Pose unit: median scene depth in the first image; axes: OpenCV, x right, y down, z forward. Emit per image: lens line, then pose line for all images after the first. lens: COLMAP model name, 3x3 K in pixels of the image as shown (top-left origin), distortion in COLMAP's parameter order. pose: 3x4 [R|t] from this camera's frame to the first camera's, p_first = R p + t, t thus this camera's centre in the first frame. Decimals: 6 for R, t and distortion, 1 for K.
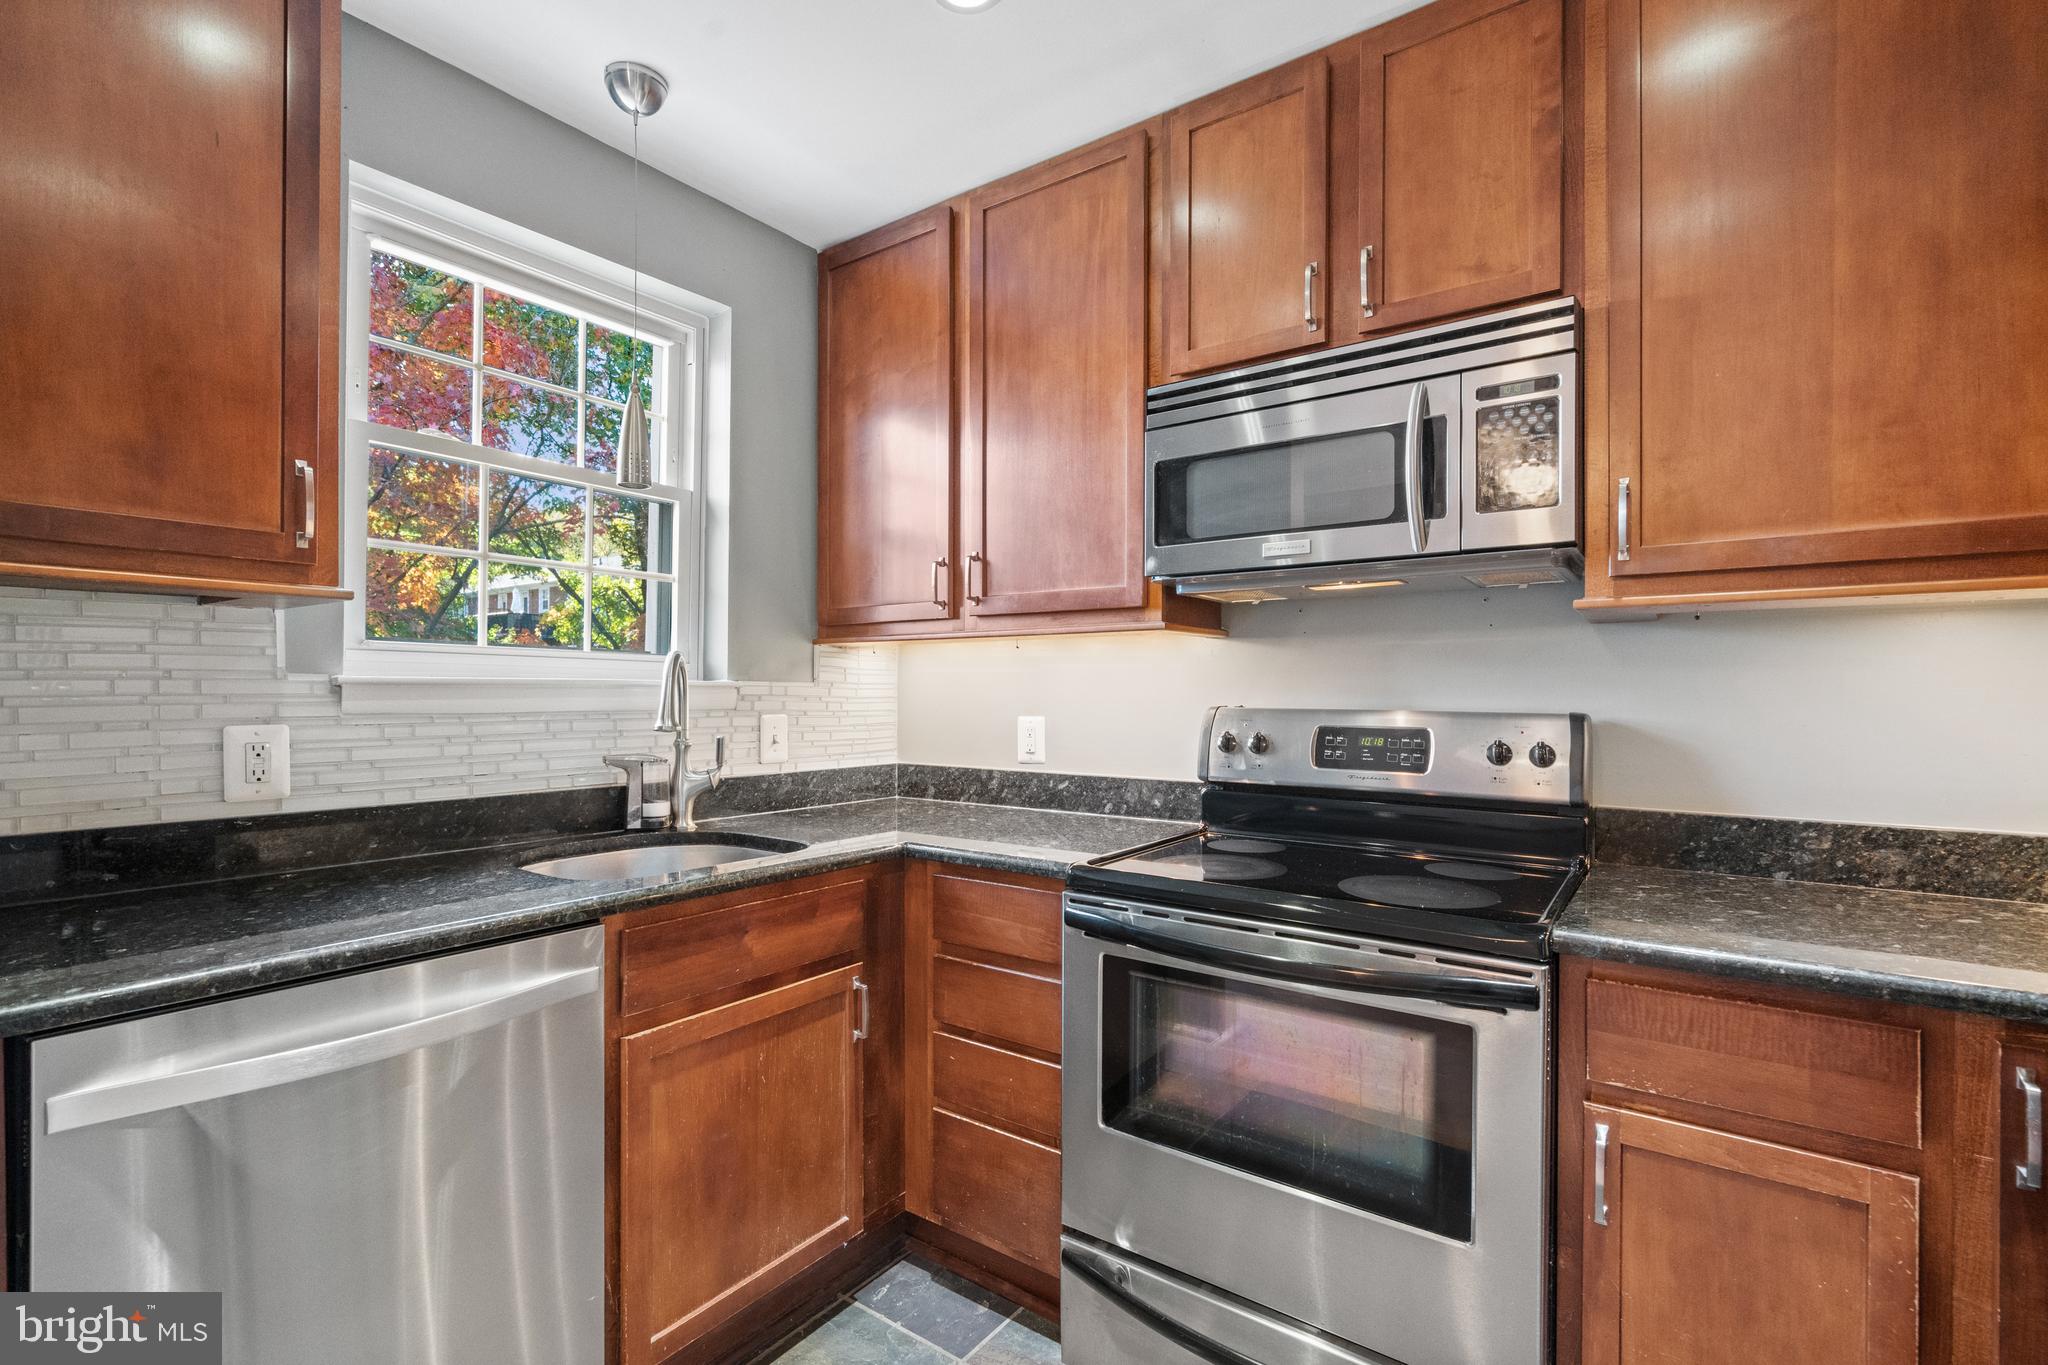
lens RADIAL K [[929.7, 0, 1016.0], [0, 929.7, 683.9], [0, 0, 1]] dist [-0.002153, 0.002623]
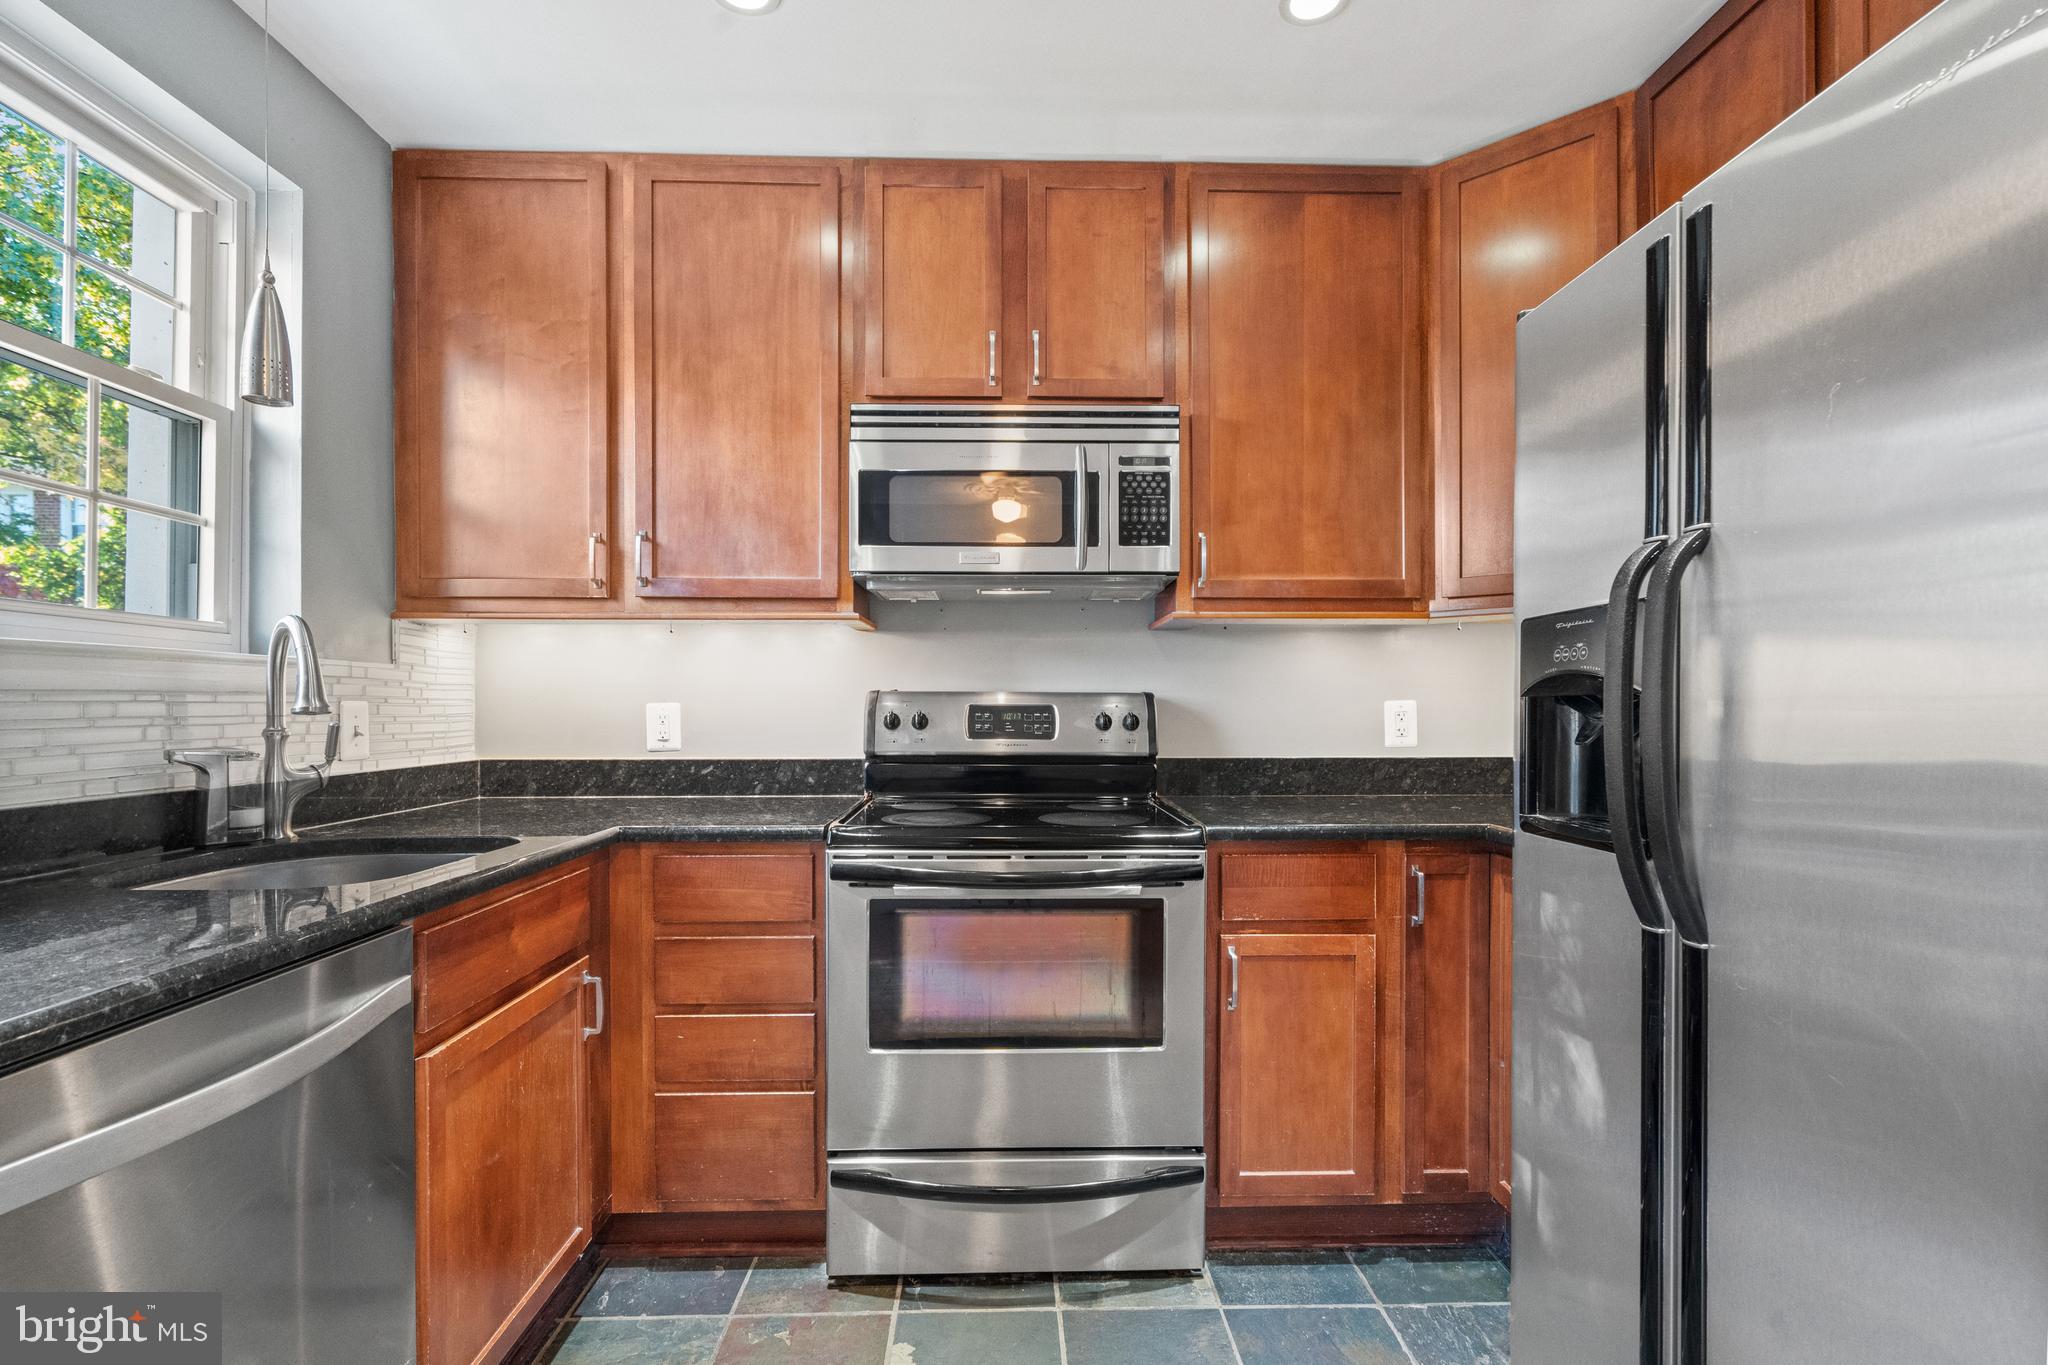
lens RADIAL K [[929.7, 0, 1027.1], [0, 929.7, 695.3], [0, 0, 1]] dist [-0.002153, 0.002623]
pose [[0.789955, 0.002630, 0.613159, -0.397305], [-0.003942, 0.999992, 0.000789, 0.033941], [-0.613152, -0.003041, 0.789959, -0.015498]]
